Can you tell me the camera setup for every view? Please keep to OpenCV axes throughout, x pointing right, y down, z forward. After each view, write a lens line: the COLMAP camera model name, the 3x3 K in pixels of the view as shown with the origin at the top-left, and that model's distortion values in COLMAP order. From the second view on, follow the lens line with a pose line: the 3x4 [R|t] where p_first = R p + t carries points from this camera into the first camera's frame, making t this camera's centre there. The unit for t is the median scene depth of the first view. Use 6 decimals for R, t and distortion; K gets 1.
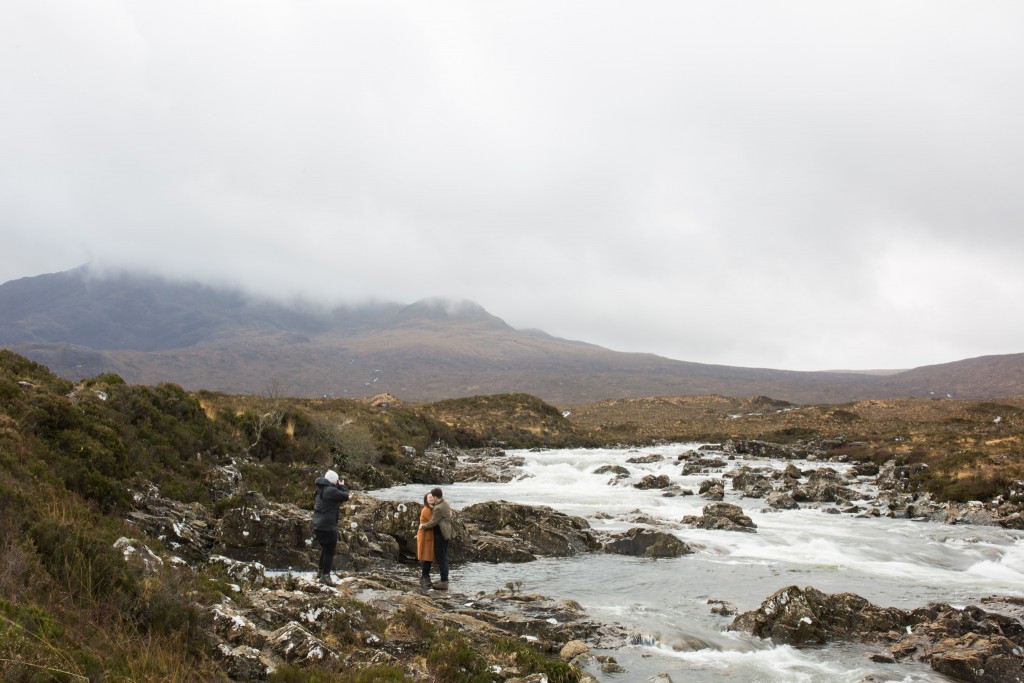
lens RADIAL K [[1011.1, 0, 486.5], [0, 1011.1, 337.5], [0, 0, 1]] dist [-0.061051, 0.097172]
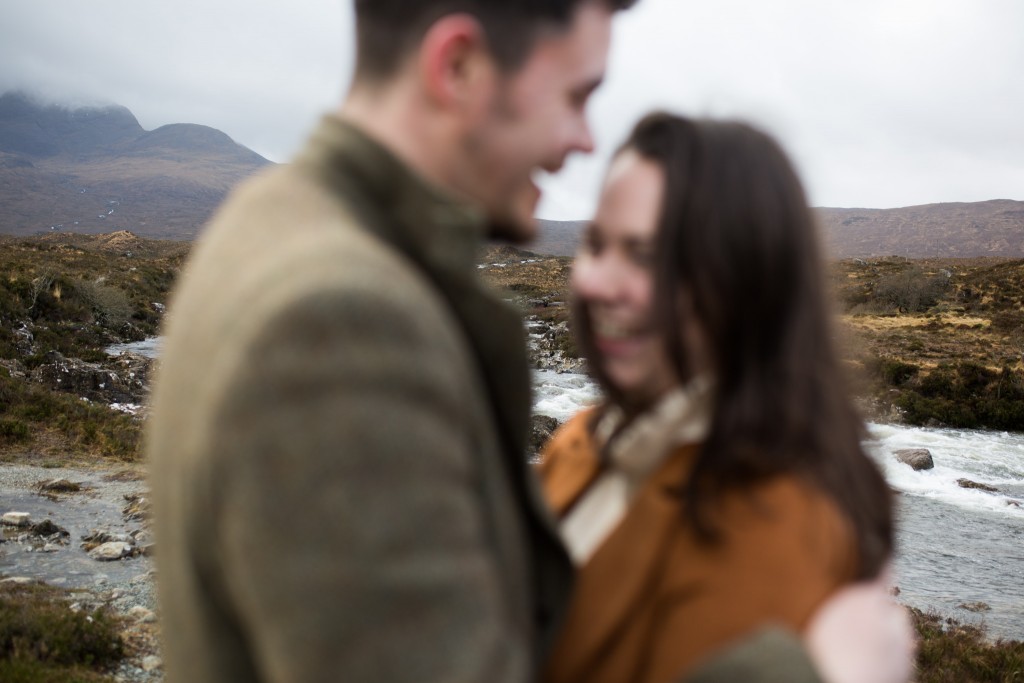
lens RADIAL K [[1018.6, 0, 512.0], [0, 1018.6, 341.5], [0, 0, 1]] dist [-0.022200, 0.011989]
pose [[0.964318, 0.011066, 0.264514, 0.008534], [-0.052555, 0.987243, 0.150296, -0.065007], [-0.259476, -0.158835, 0.952598, -0.315568]]
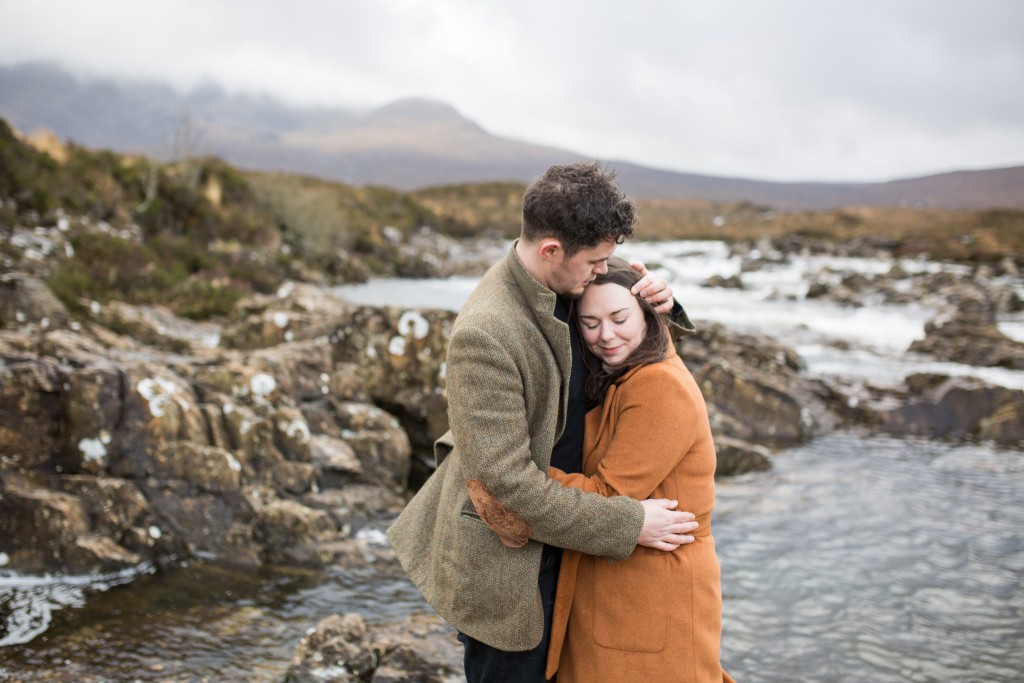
lens RADIAL K [[1011.1, 0, 486.5], [0, 1011.1, 337.5], [0, 0, 1]] dist [-0.061051, 0.097172]
pose [[0.999544, 0.012846, 0.027340, -0.037627], [-0.017907, 0.980876, 0.193809, 0.058091], [-0.024328, -0.194210, 0.980658, 0.363618]]
